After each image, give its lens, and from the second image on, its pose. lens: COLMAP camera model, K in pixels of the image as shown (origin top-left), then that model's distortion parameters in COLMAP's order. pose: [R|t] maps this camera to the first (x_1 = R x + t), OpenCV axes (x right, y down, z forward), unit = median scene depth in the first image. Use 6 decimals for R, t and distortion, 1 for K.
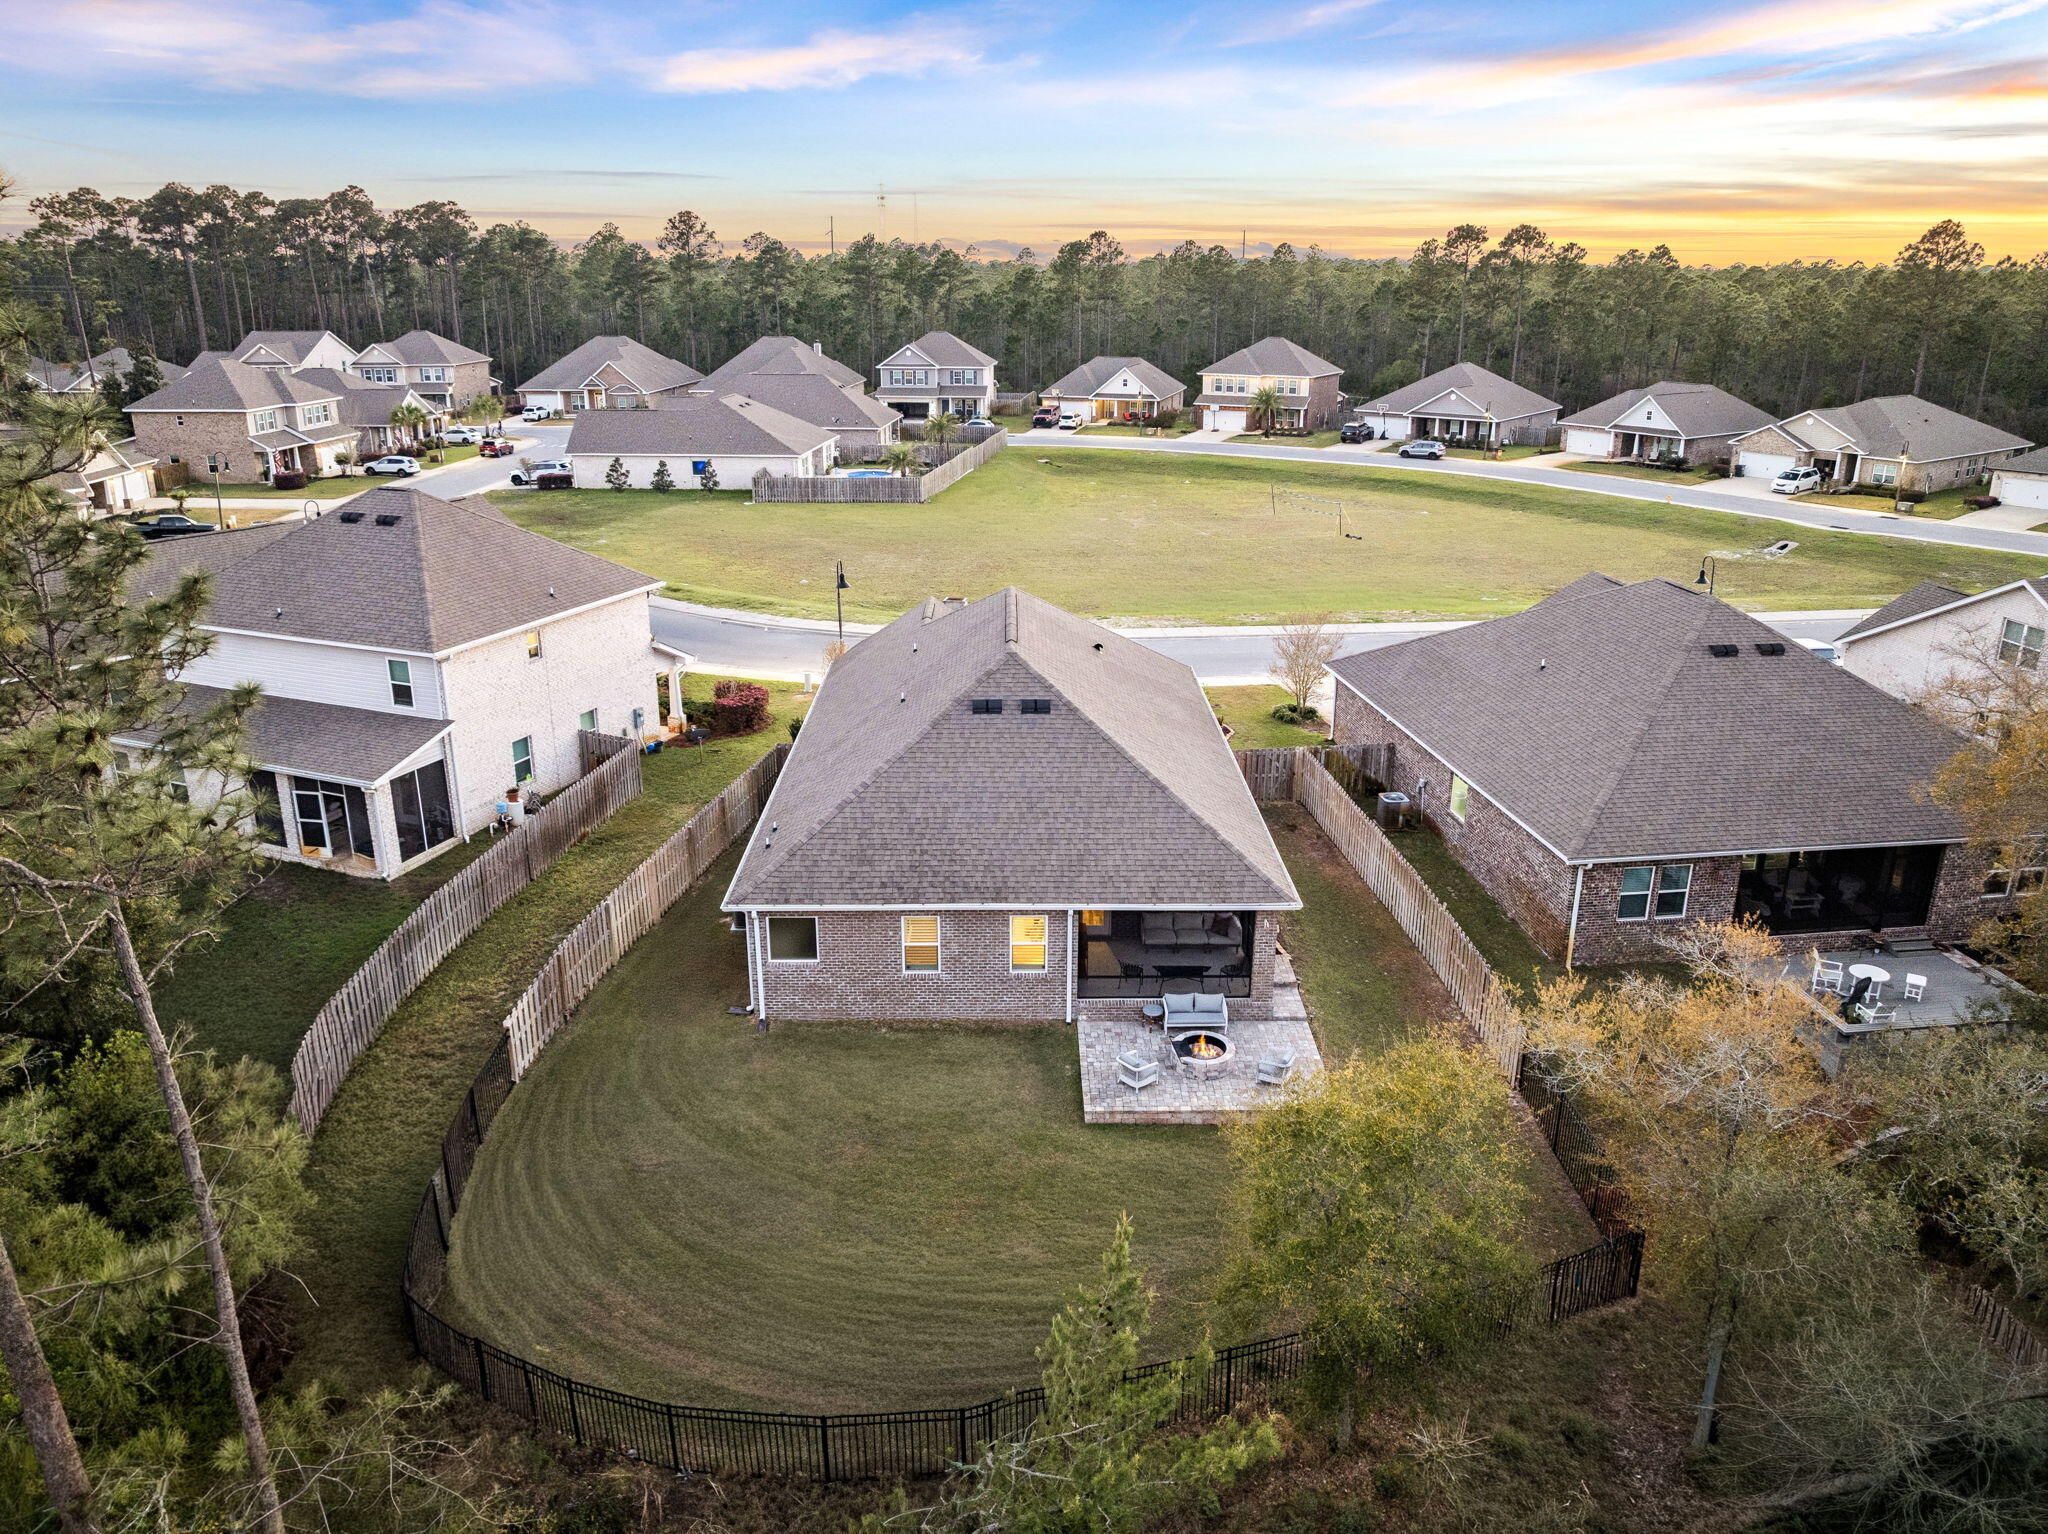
lens RADIAL K [[1459.5, 0, 1038.8], [0, 1459.5, 772.2], [0, 0, 1]] dist [-0.028372, -0.005955]
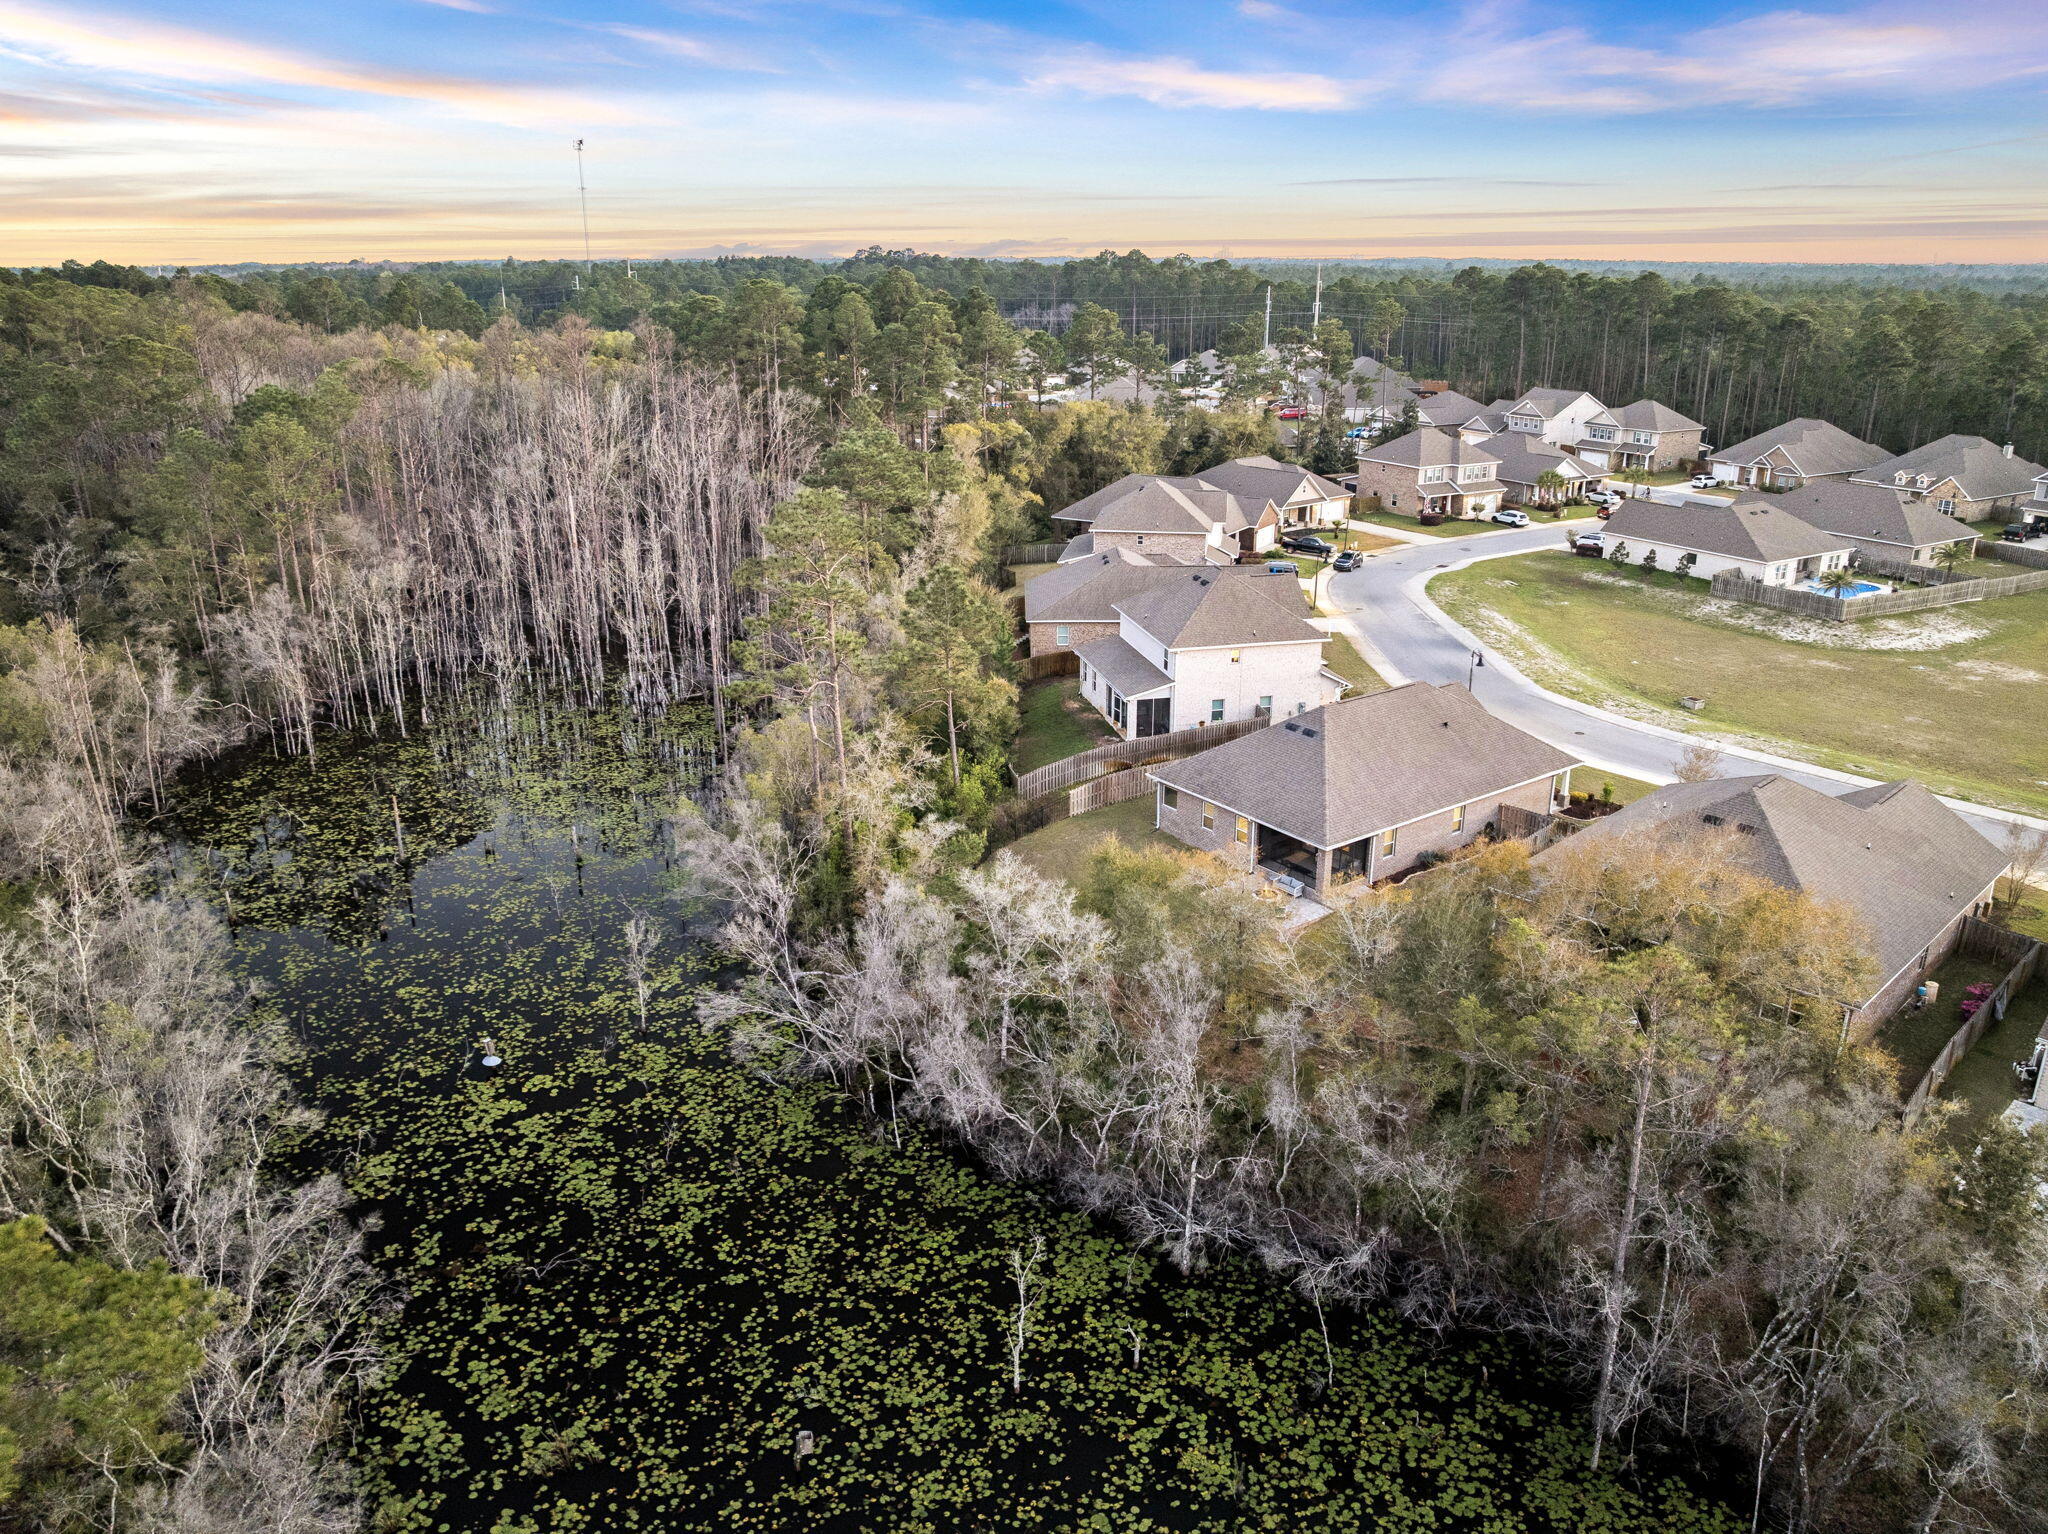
lens RADIAL K [[1459.5, 0, 1038.8], [0, 1459.5, 772.2], [0, 0, 1]] dist [-0.028372, -0.005955]
pose [[0.591302, 0.269234, -0.760181, 0.428604], [-0.264262, 0.955268, 0.132774, -0.052349], [0.761923, 0.122378, 0.636001, -0.189004]]
